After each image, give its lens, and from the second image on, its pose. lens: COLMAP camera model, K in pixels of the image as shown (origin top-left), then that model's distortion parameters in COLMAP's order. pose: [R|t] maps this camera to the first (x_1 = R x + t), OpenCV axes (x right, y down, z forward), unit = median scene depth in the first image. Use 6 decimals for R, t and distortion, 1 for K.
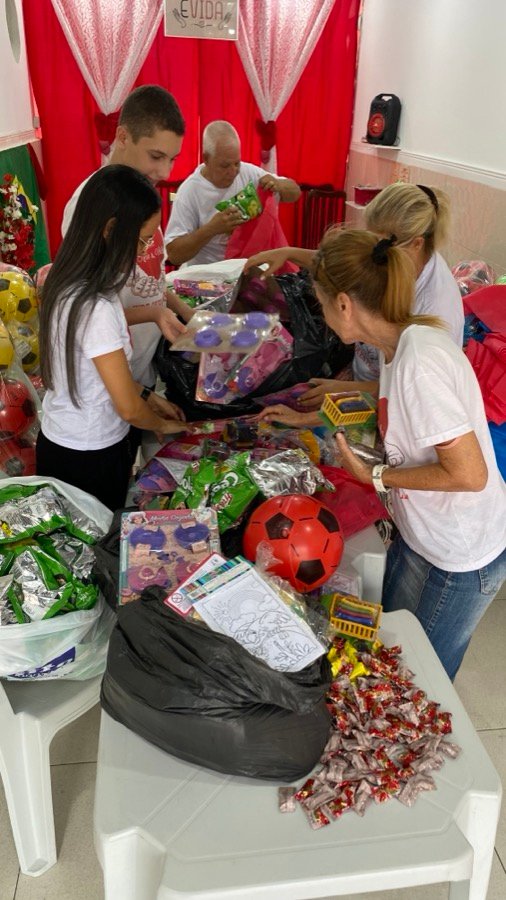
lens RADIAL K [[710.7, 0, 256.4], [0, 710.7, 460.6], [0, 0, 1]] dist [-0.001864, 0.052893]
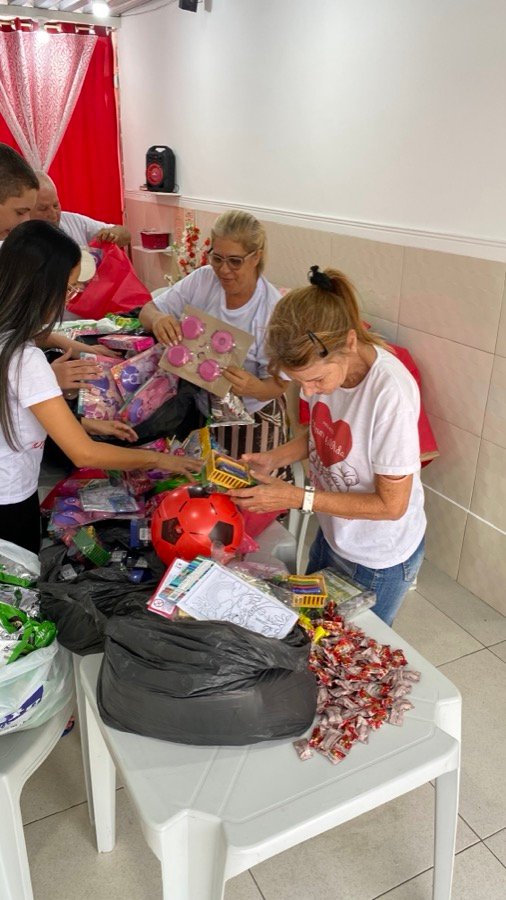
lens RADIAL K [[710.7, 0, 256.4], [0, 710.7, 460.6], [0, 0, 1]] dist [-0.001864, 0.052893]
pose [[0.941051, -0.161165, 0.297403, -0.262250], [0.178798, 0.983336, -0.032880, 0.045290], [-0.287148, 0.084117, 0.954186, -0.083920]]
